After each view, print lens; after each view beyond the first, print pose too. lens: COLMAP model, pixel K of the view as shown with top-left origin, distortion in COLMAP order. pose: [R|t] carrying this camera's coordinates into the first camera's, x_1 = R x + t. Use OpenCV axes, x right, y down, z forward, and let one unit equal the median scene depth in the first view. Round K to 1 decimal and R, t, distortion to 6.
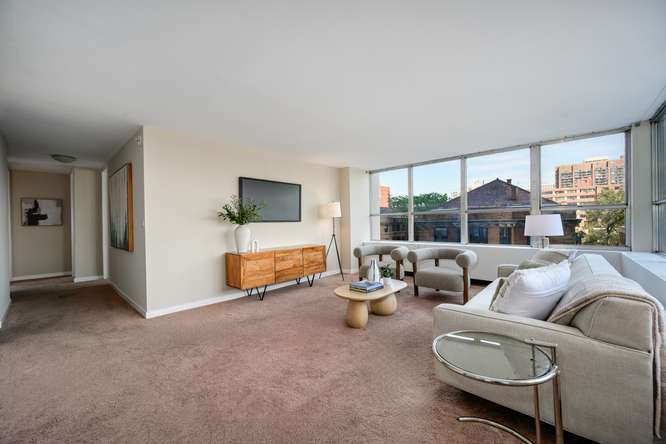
lens RADIAL K [[275.0, 0, 333.0], [0, 275.0, 222.0], [0, 0, 1]] dist [0.000782, 0.000196]
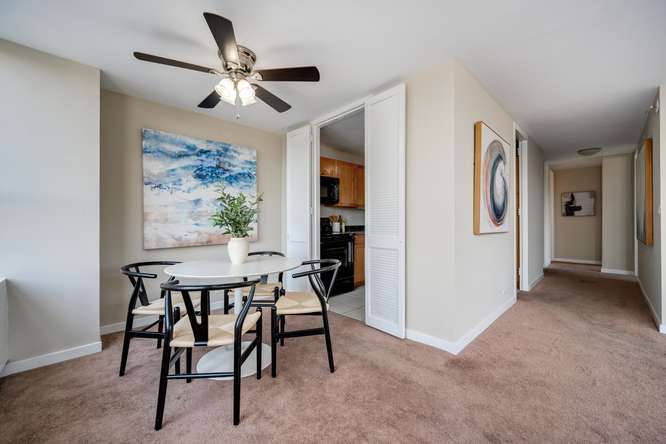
lens RADIAL K [[275.0, 0, 333.0], [0, 275.0, 222.0], [0, 0, 1]] dist [0.000782, 0.000196]
pose [[-0.077696, 0.019371, -0.996789, 0.138183], [0.002349, 0.999812, 0.019247, 0.014055], [0.996974, -0.000847, -0.077727, 0.100721]]
